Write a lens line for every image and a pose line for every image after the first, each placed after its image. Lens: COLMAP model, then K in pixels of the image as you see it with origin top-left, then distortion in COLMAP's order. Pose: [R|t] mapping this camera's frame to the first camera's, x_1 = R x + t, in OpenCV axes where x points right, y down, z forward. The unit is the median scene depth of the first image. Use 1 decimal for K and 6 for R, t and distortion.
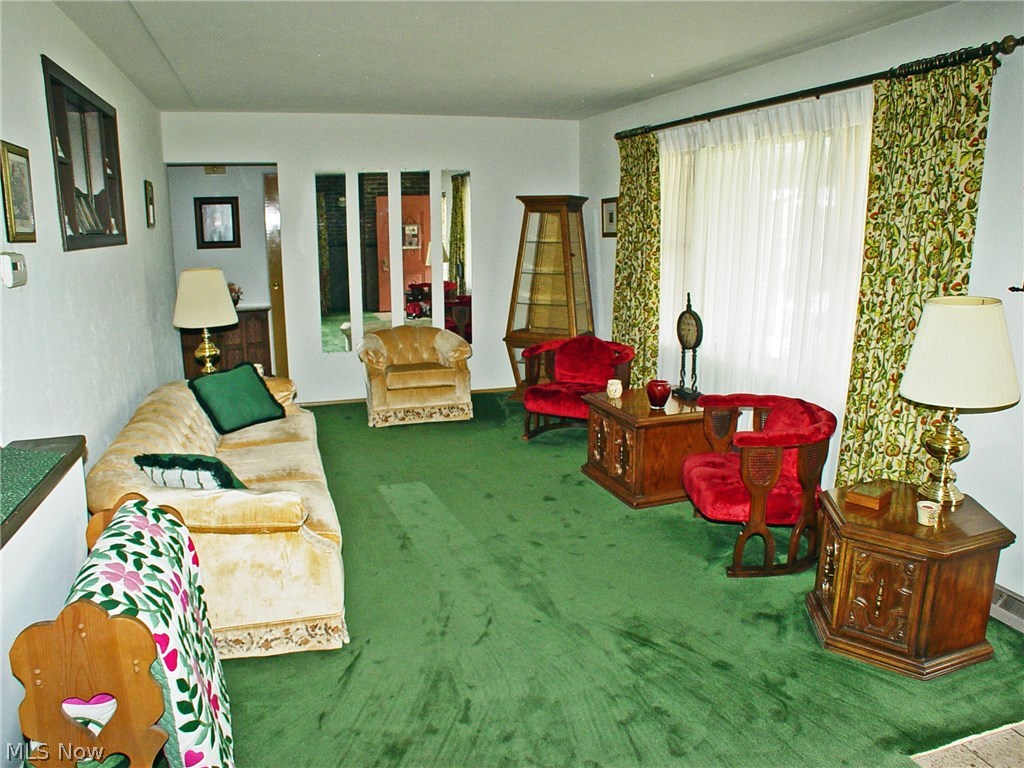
lens RADIAL K [[743.8, 0, 511.7], [0, 743.8, 386.3], [0, 0, 1]] dist [-0.120731, 0.007992]
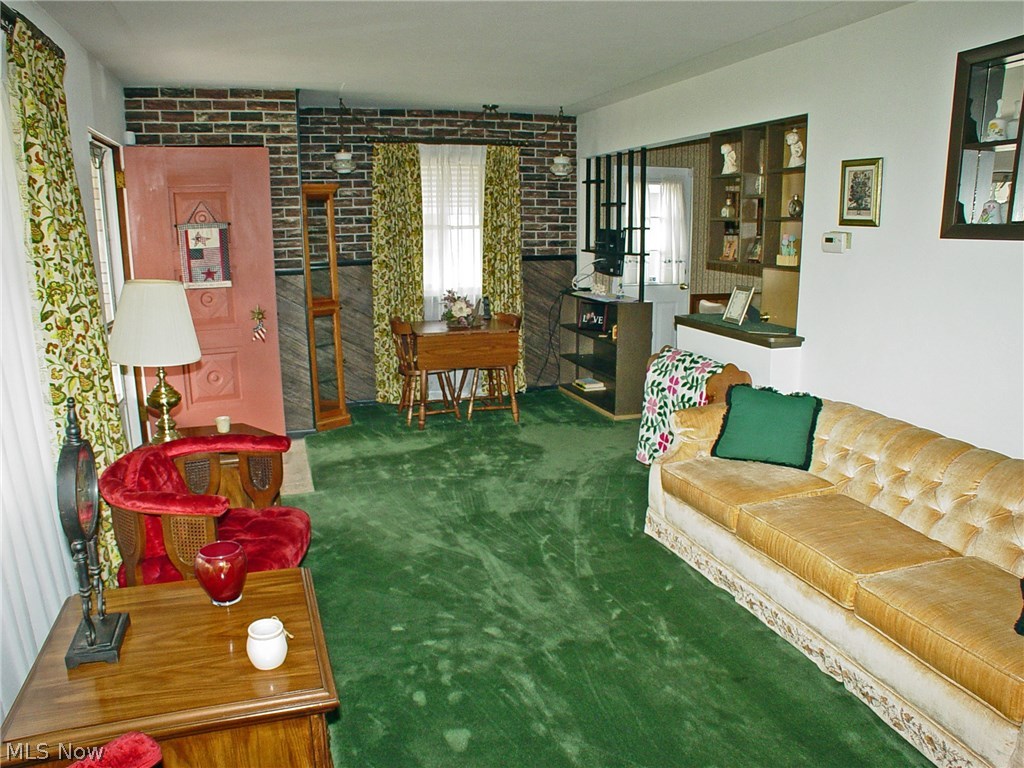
lens RADIAL K [[743.8, 0, 511.4], [0, 743.8, 386.7], [0, 0, 1]] dist [-0.120731, 0.007992]
pose [[-0.999953, 0.009308, -0.002523, 0.029565], [0.007350, 0.904891, 0.425581, -0.701625], [0.006244, 0.425542, -0.904917, 3.212695]]
